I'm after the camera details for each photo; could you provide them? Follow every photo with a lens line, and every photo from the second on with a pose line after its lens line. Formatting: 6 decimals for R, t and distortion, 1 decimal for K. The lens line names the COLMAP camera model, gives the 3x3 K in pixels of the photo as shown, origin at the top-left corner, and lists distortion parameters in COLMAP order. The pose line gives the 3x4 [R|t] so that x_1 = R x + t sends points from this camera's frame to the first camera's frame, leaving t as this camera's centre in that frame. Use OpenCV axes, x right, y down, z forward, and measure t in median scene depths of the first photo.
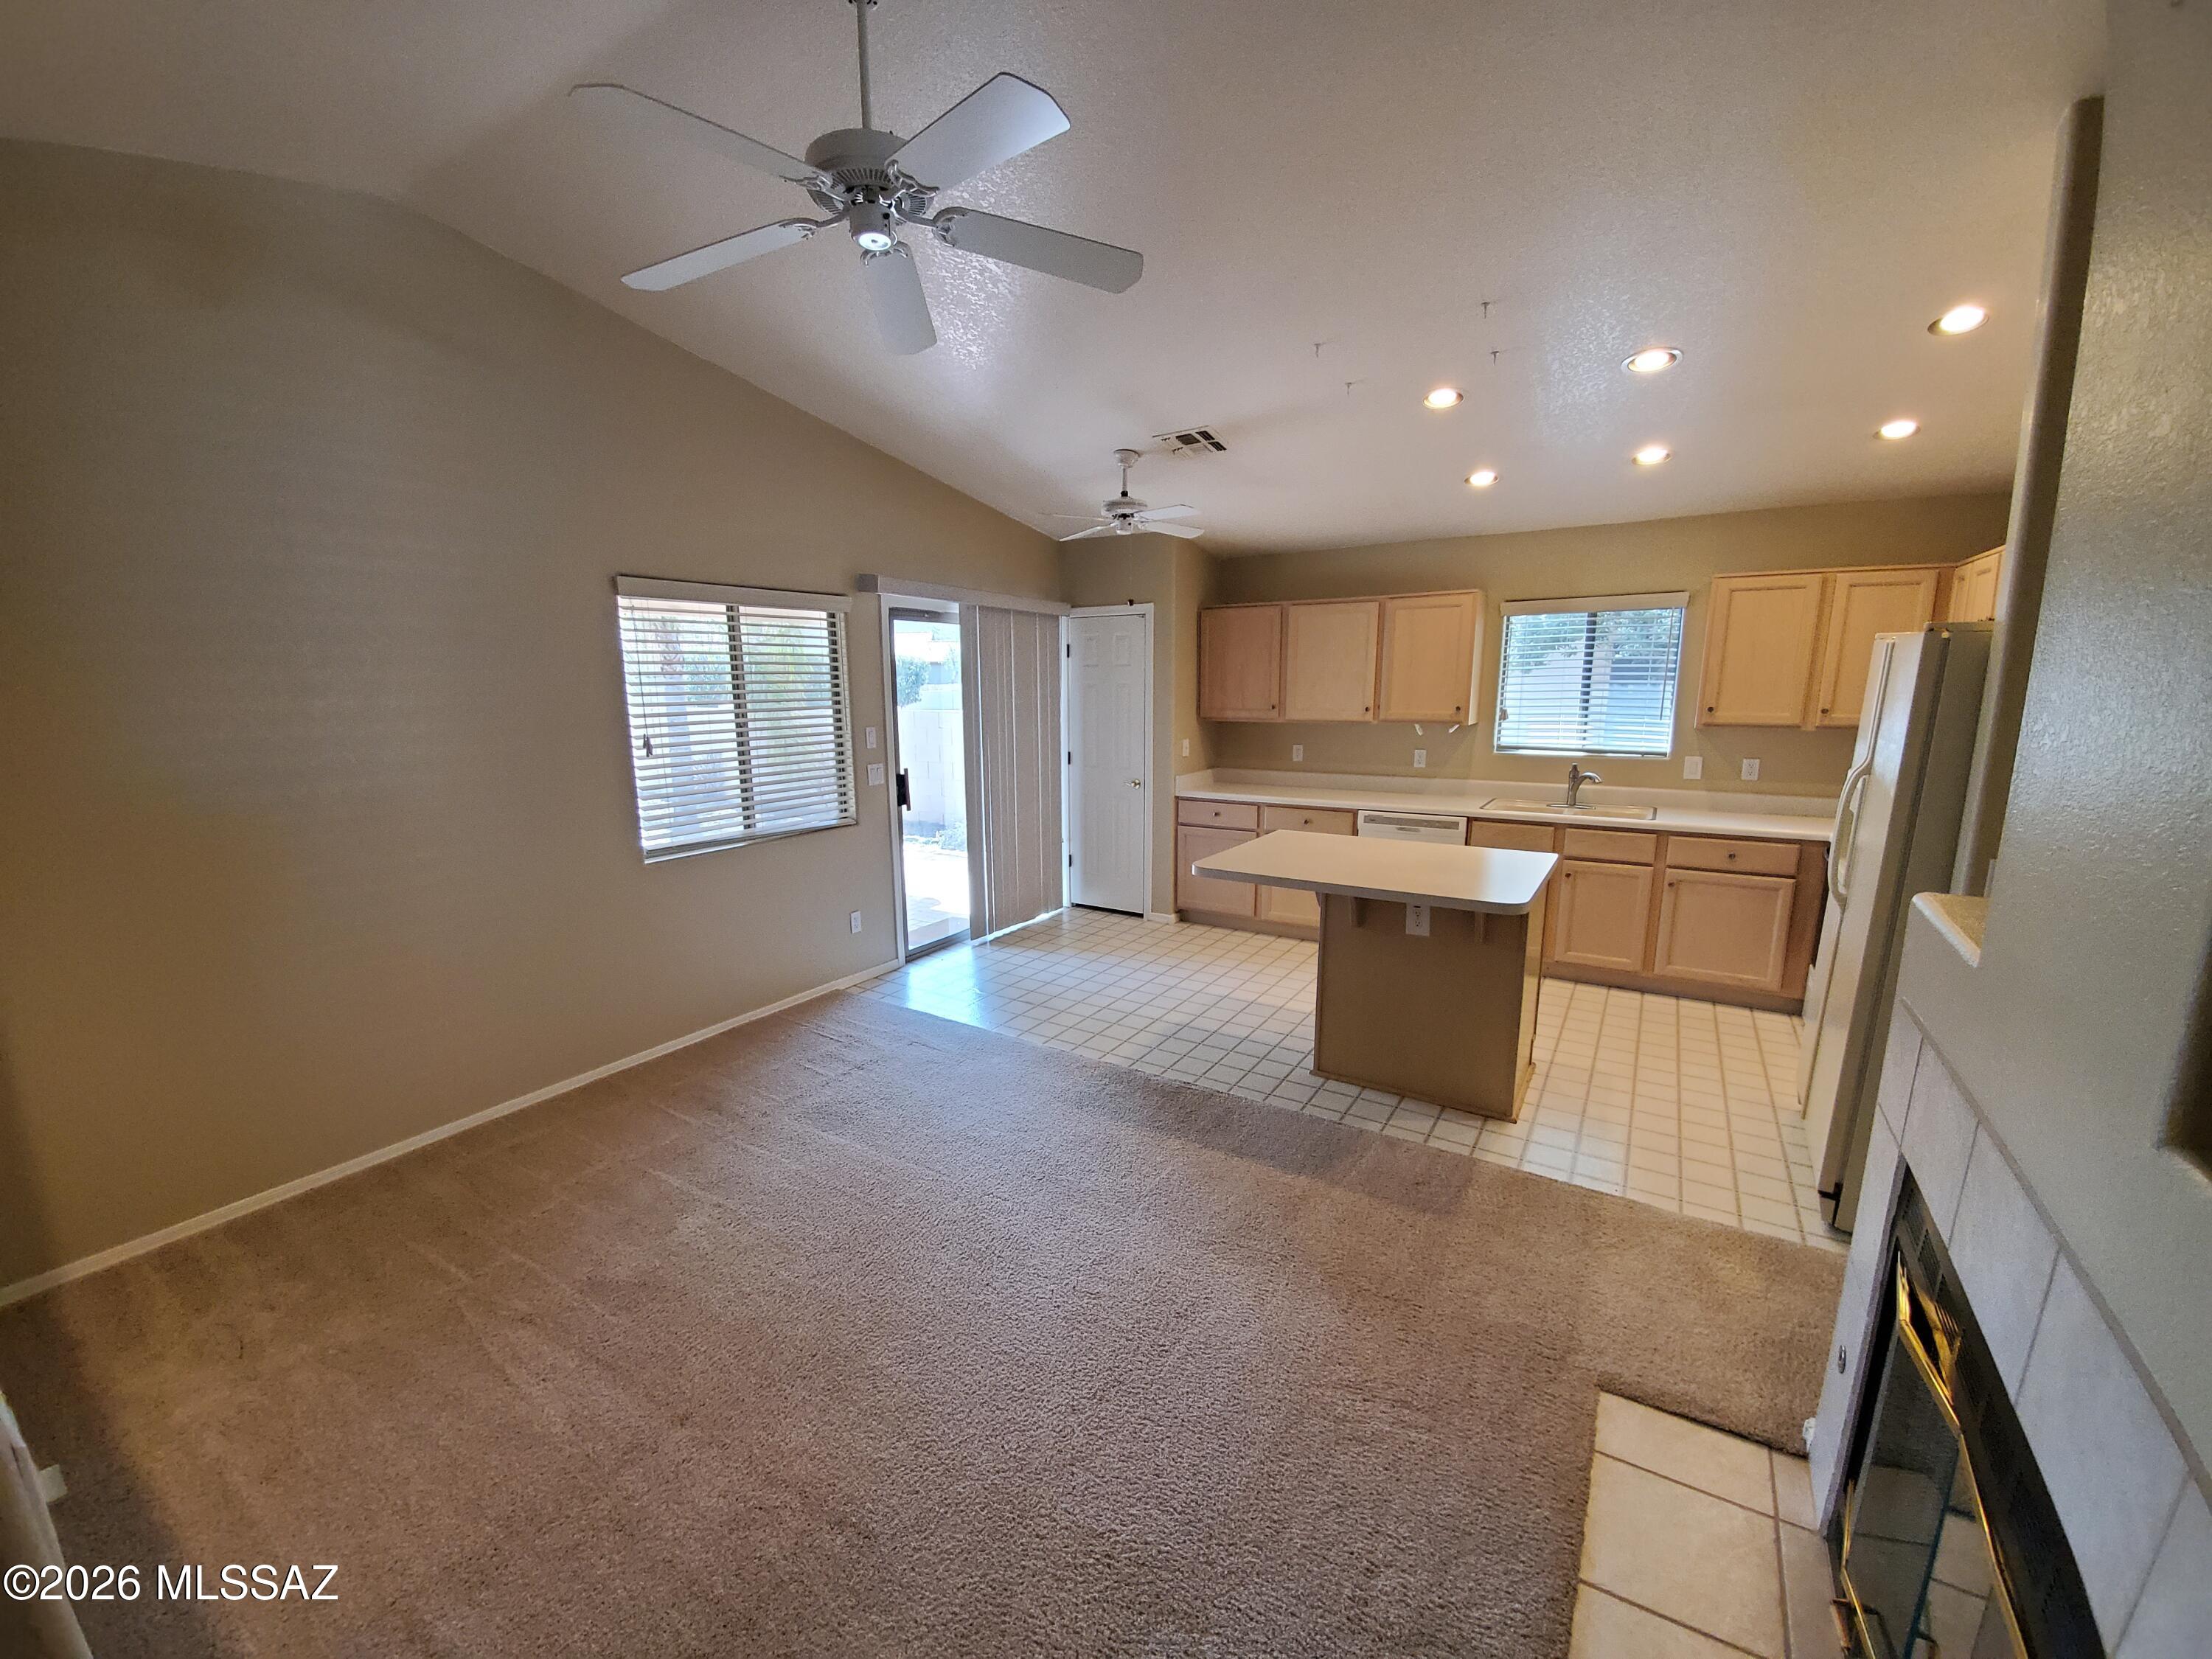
lens RADIAL K [[879.5, 0, 1088.2], [0, 879.5, 847.3], [0, 0, 1]] dist [0.009821, -0.015102]
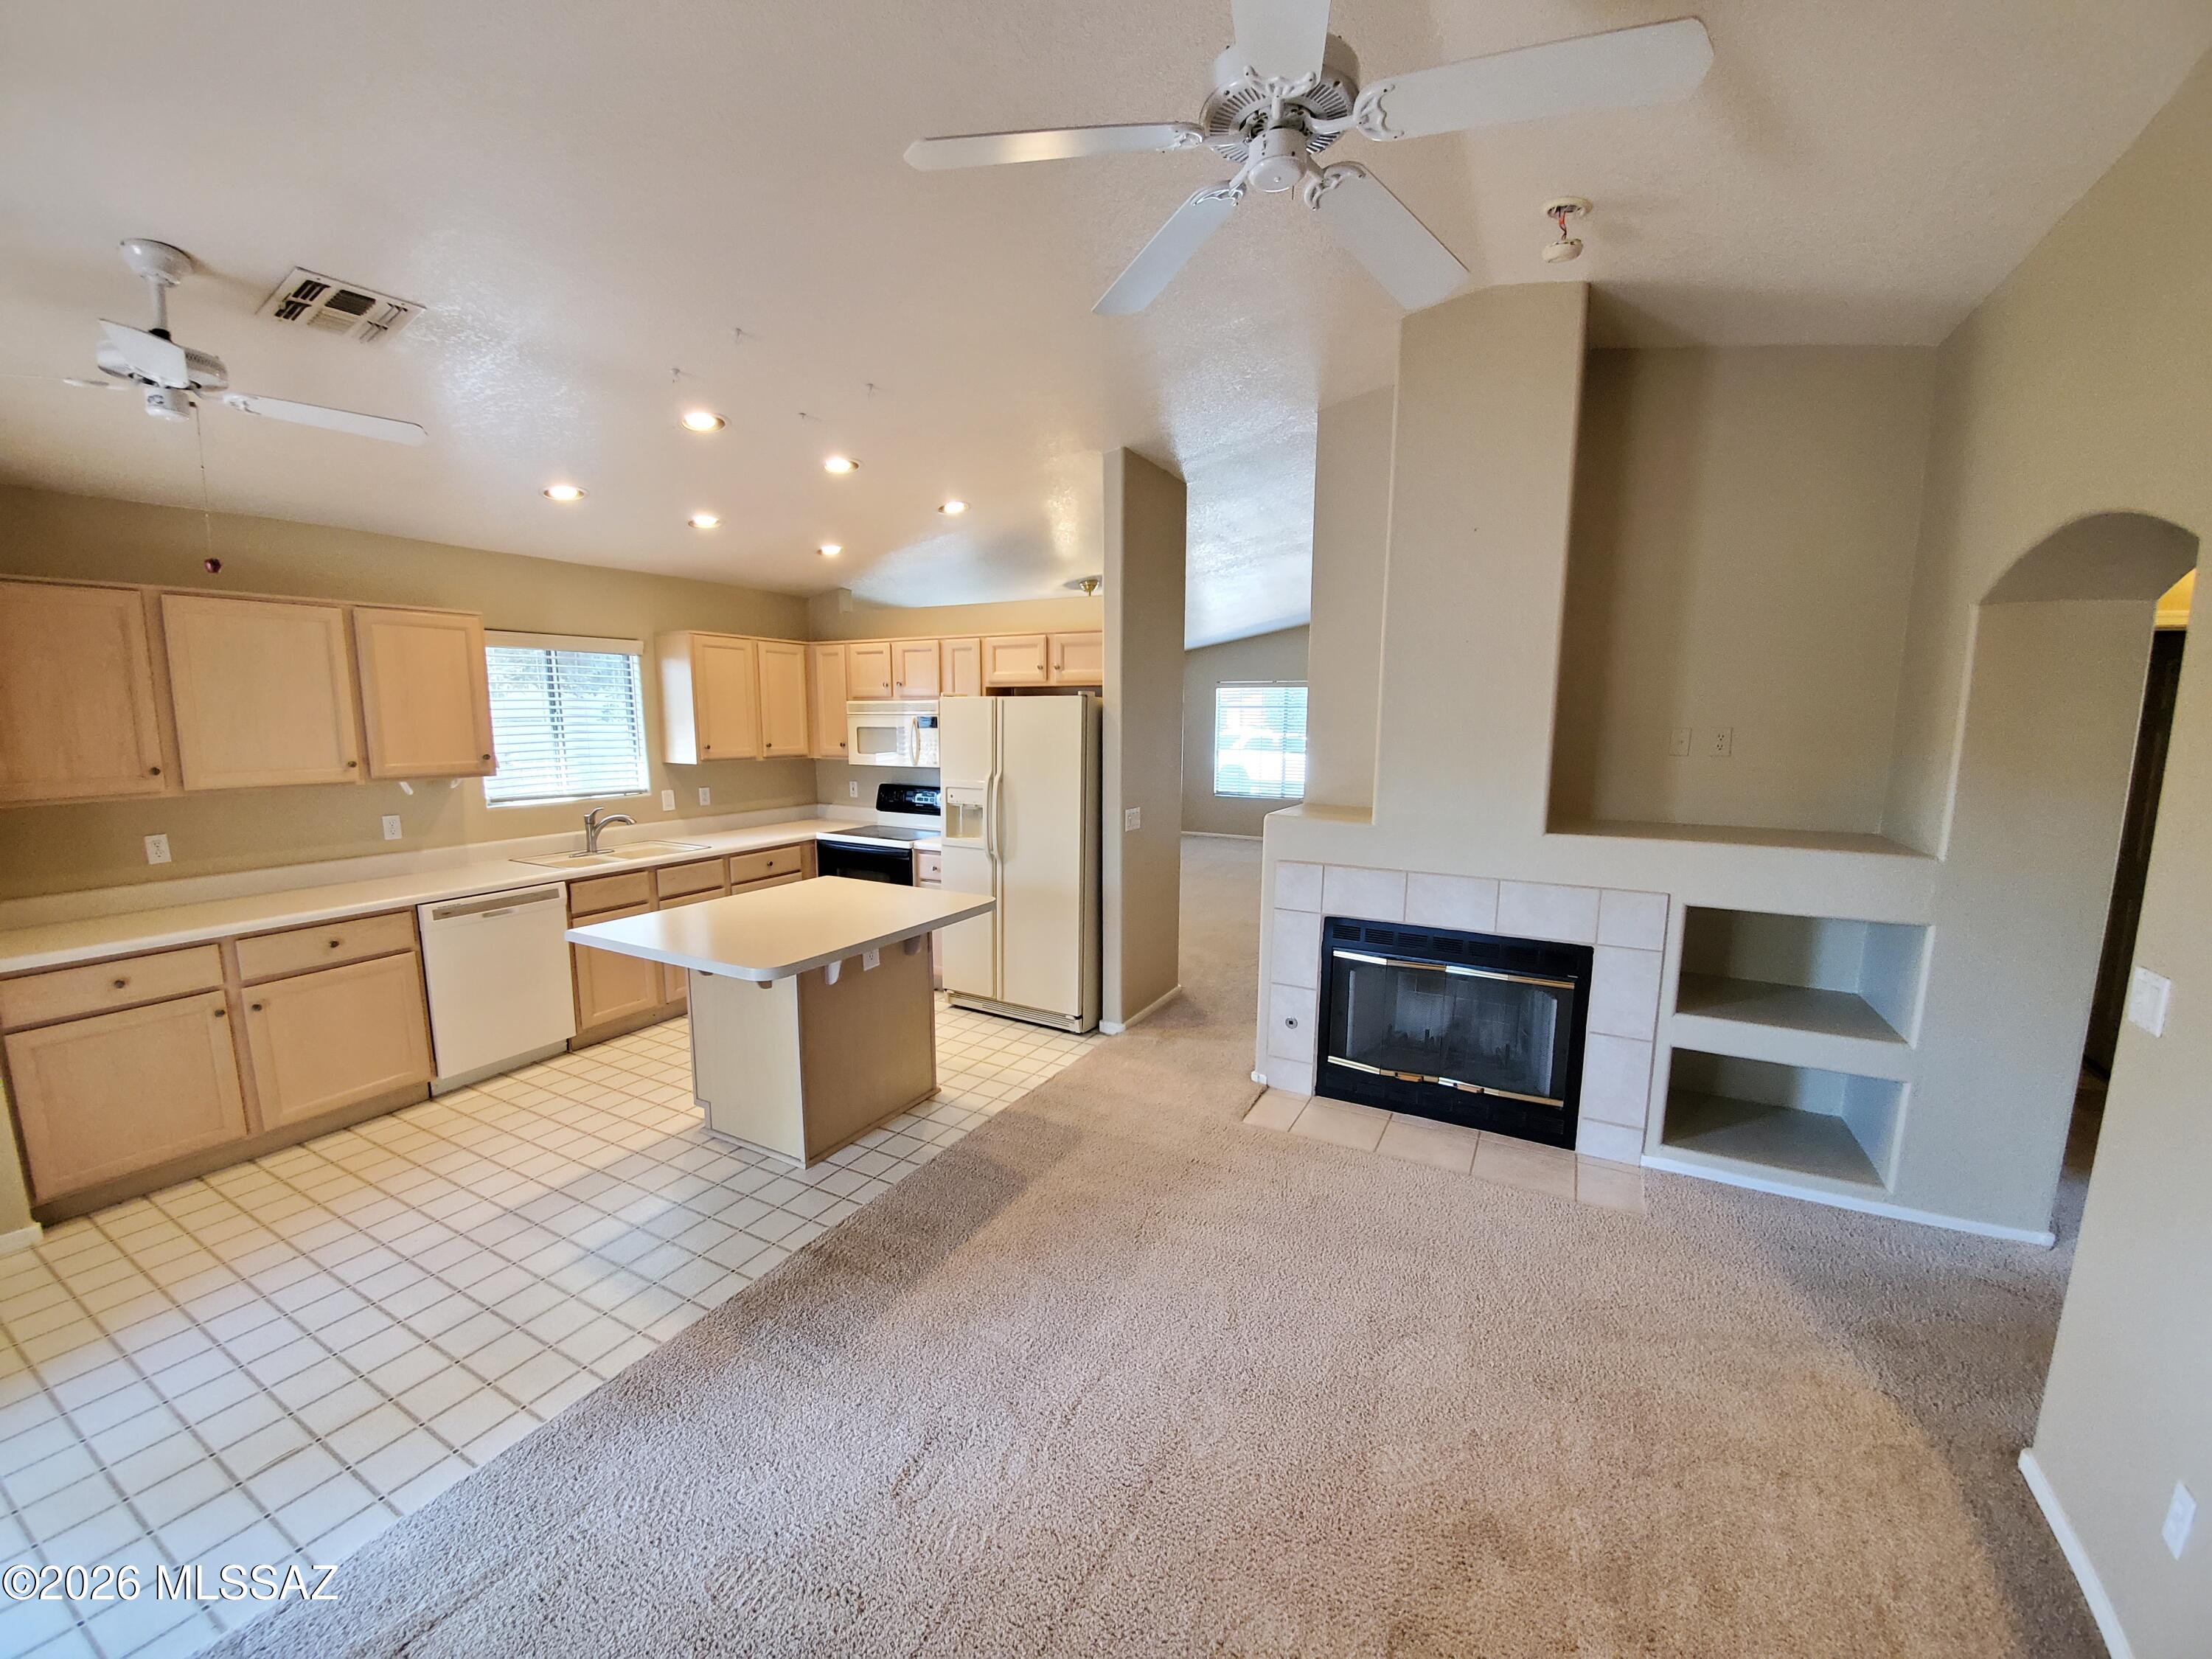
lens RADIAL K [[879.5, 0, 1088.2], [0, 879.5, 847.3], [0, 0, 1]] dist [0.009821, -0.015102]
pose [[-0.071348, -0.143027, 0.987144, -0.422713], [0.179954, 0.971580, 0.153779, -0.100228], [-0.981084, 0.188612, -0.043582, 0.499879]]
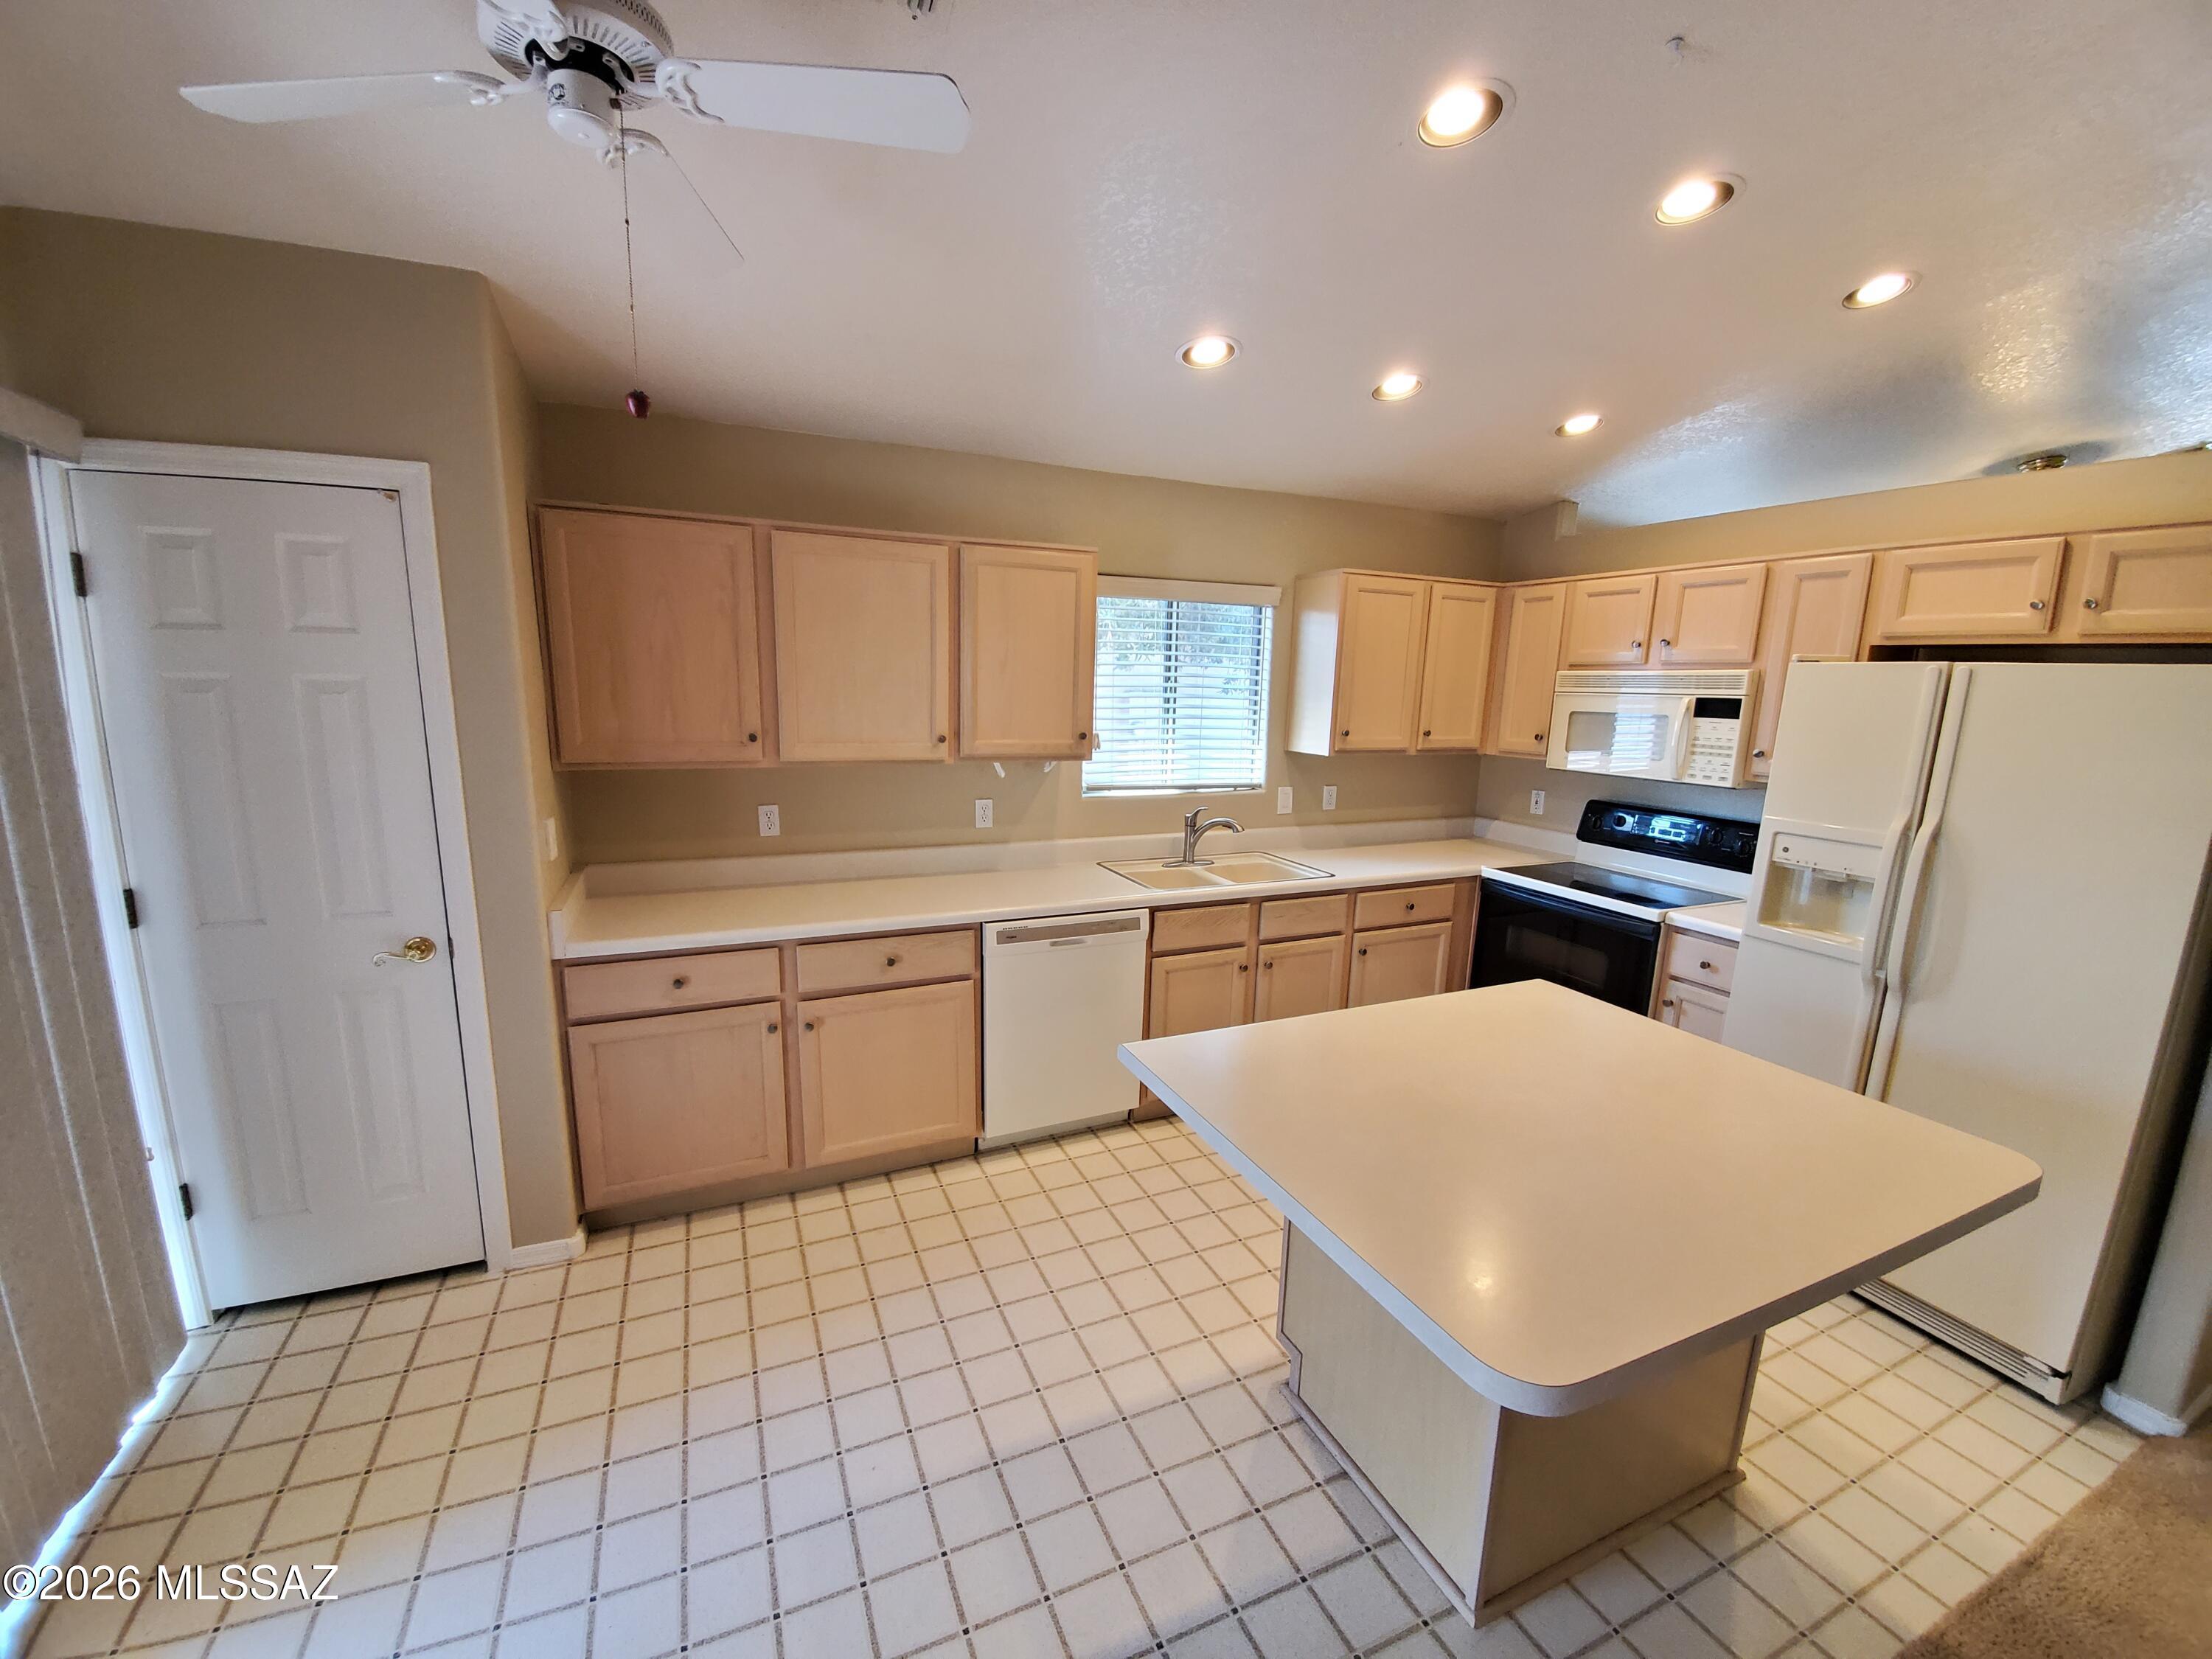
lens RADIAL K [[879.5, 0, 1088.2], [0, 879.5, 847.3], [0, 0, 1]] dist [0.009821, -0.015102]
pose [[0.546849, -0.135788, 0.826146, -0.108708], [0.127092, 0.988788, 0.078394, -0.125569], [-0.827528, 0.062127, 0.557976, 0.638232]]
